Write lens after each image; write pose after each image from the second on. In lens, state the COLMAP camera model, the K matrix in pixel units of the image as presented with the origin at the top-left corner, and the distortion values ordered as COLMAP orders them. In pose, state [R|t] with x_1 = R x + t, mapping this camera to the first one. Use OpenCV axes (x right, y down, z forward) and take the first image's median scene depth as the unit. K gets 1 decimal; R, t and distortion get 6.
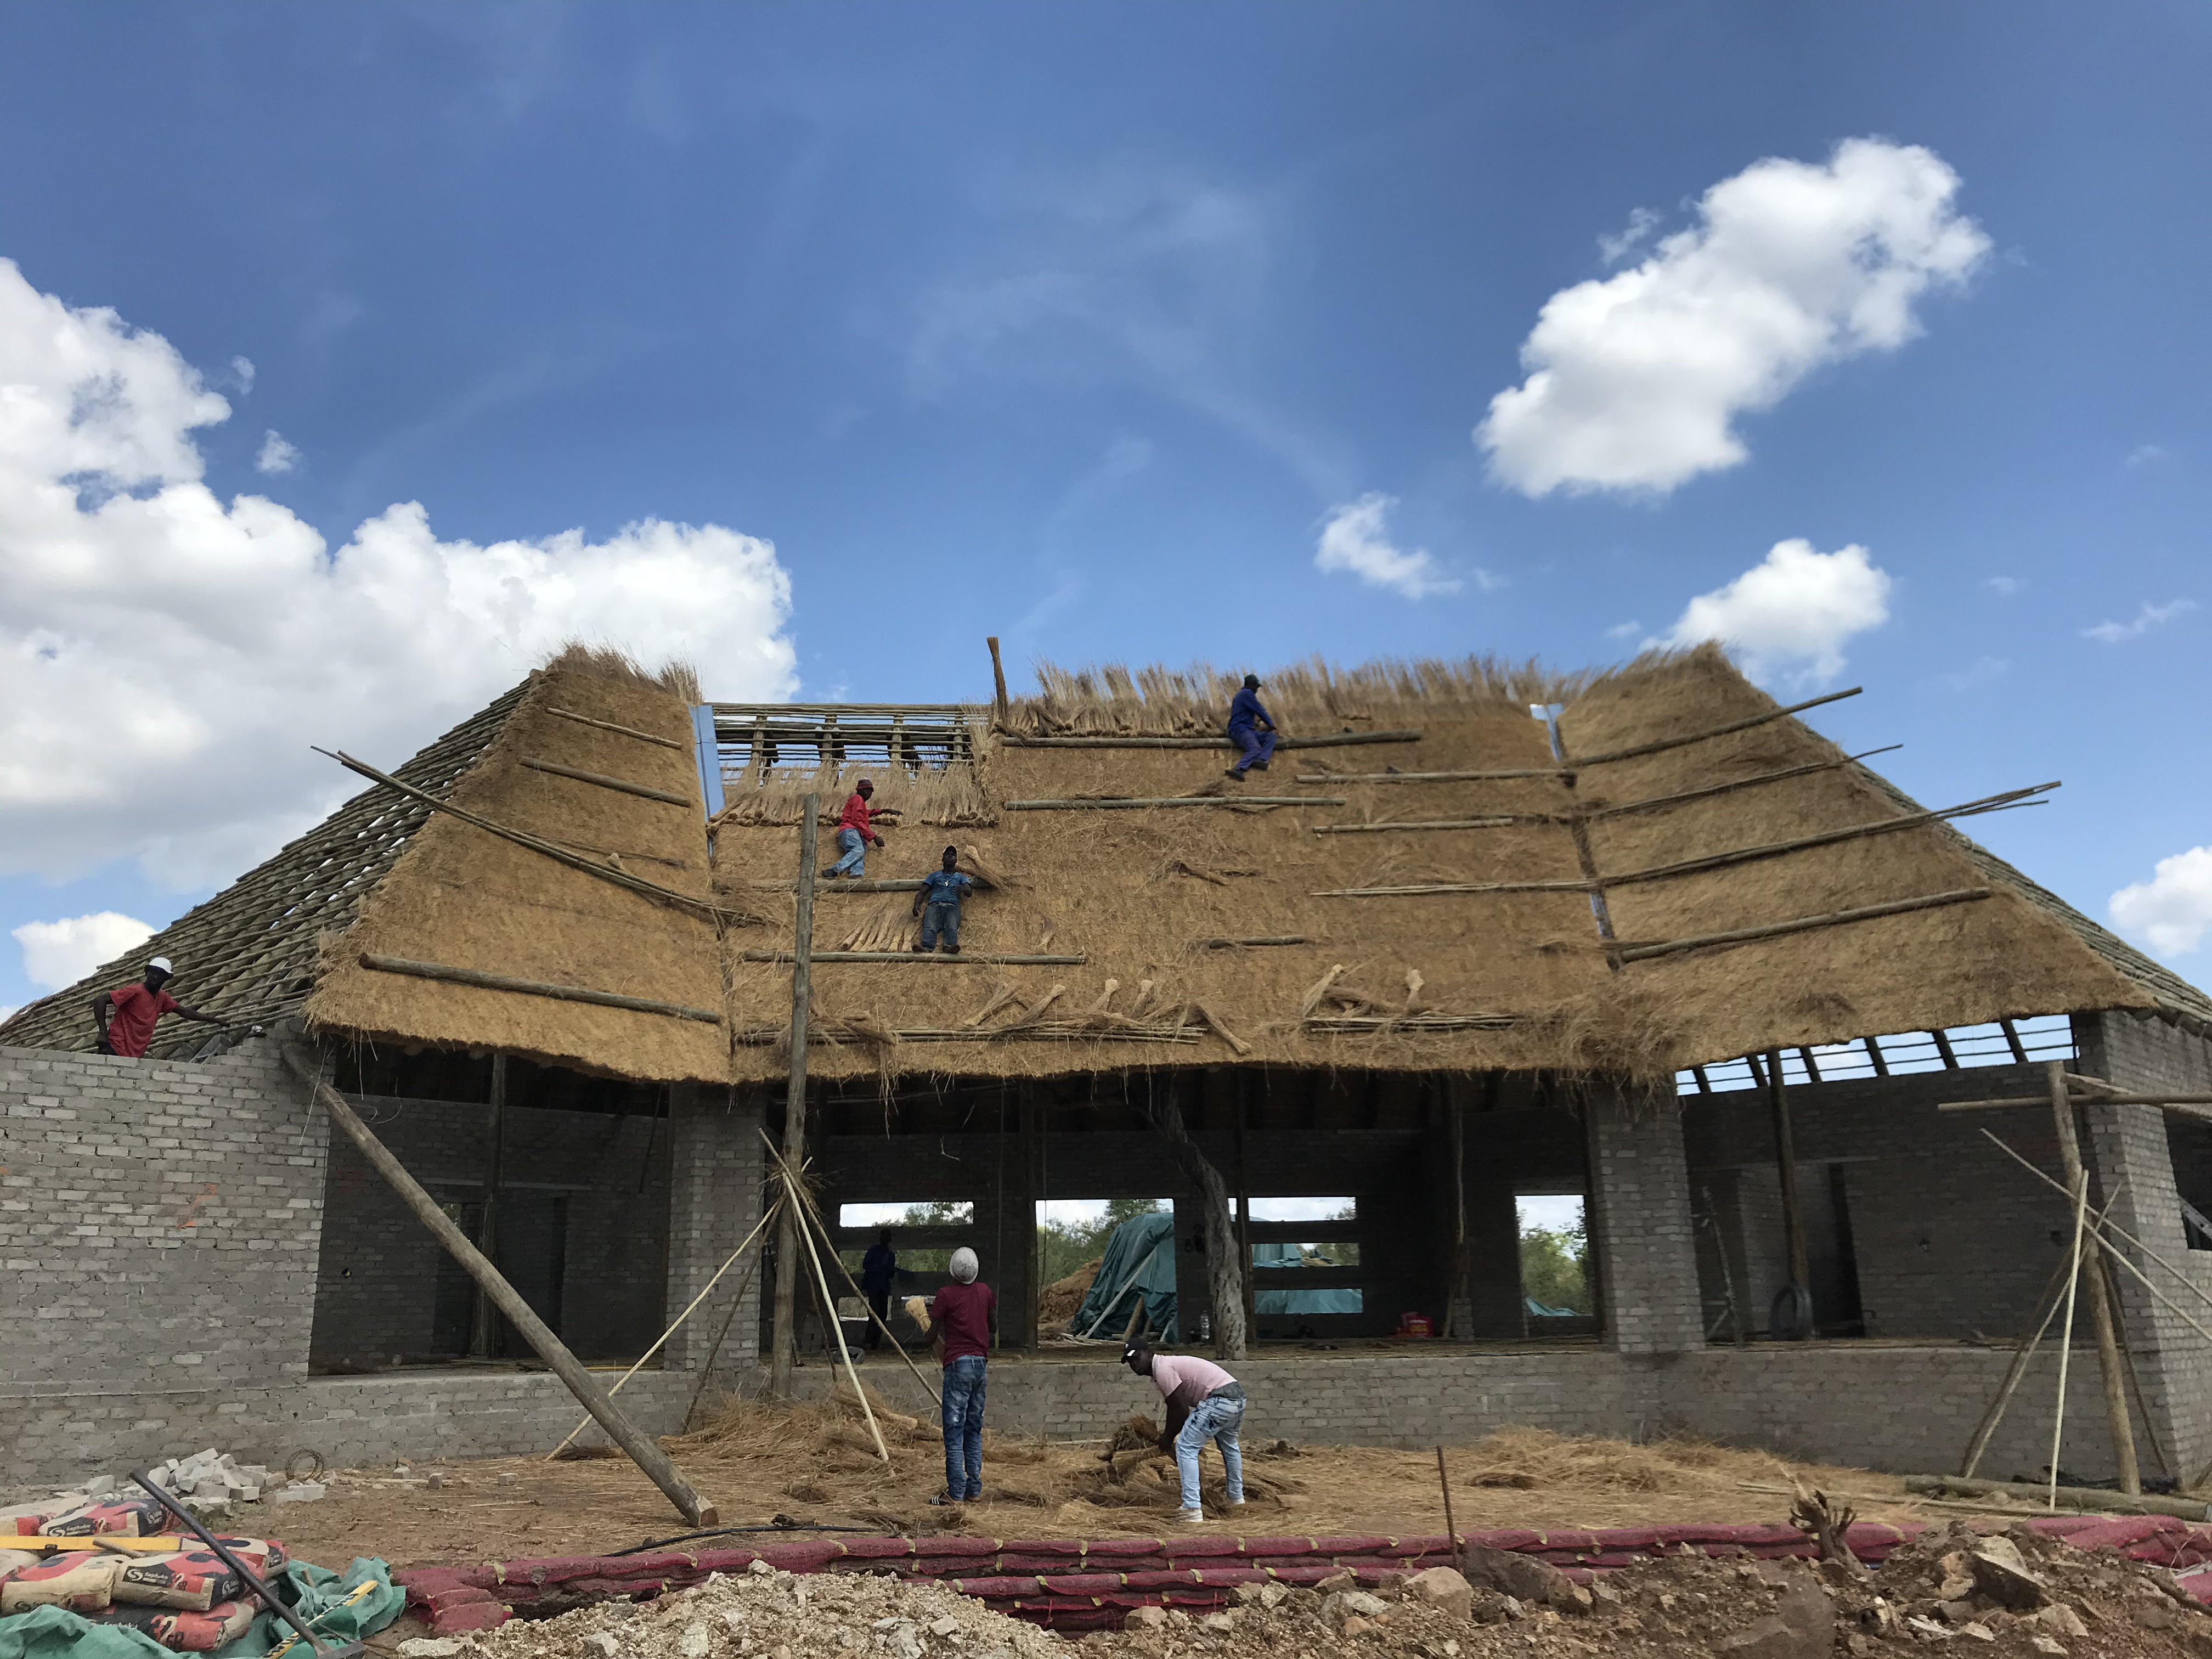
lens RADIAL K [[1812.2, 0, 1074.1], [0, 1812.2, 858.5], [0, 0, 1]] dist [0.027527, -0.027402]
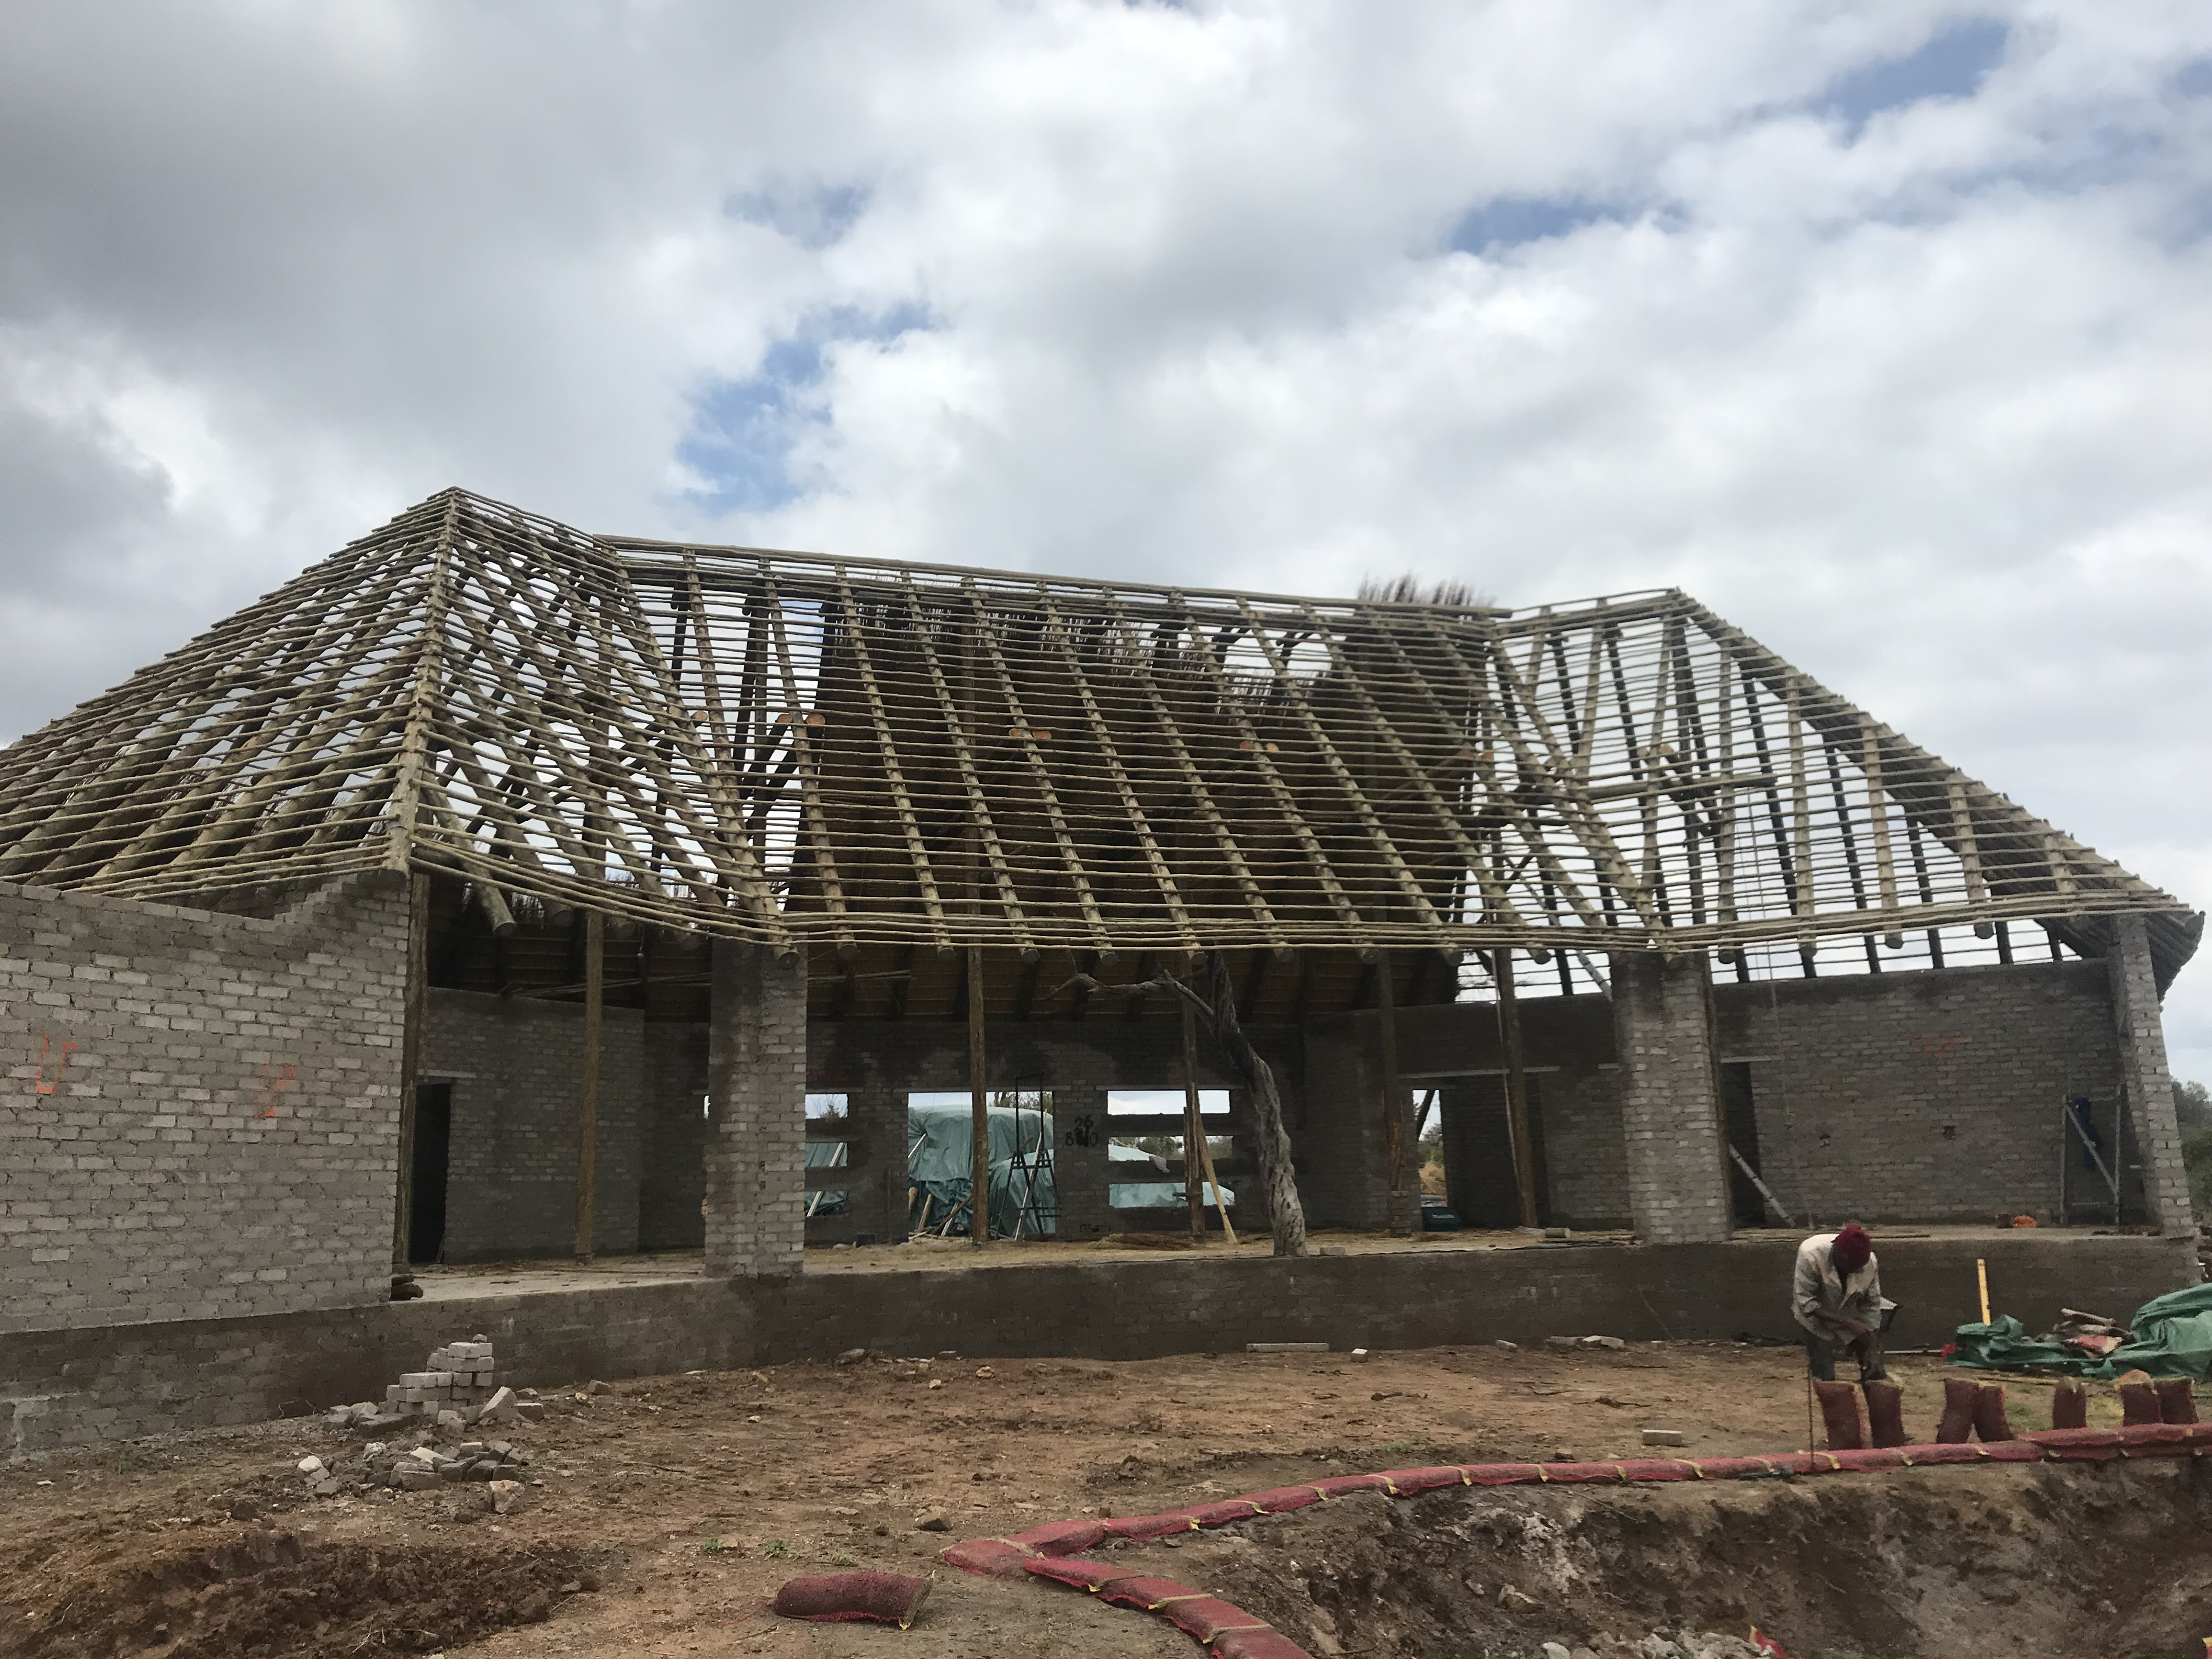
lens RADIAL K [[1812.2, 0, 1049.2], [0, 1812.2, 883.0], [0, 0, 1]] dist [0.027527, -0.027402]
pose [[0.973310, 0.031865, 0.227269, -0.332757], [-0.047399, 0.996873, 0.063220, 0.027852], [-0.224544, -0.072305, 0.971778, 0.128846]]
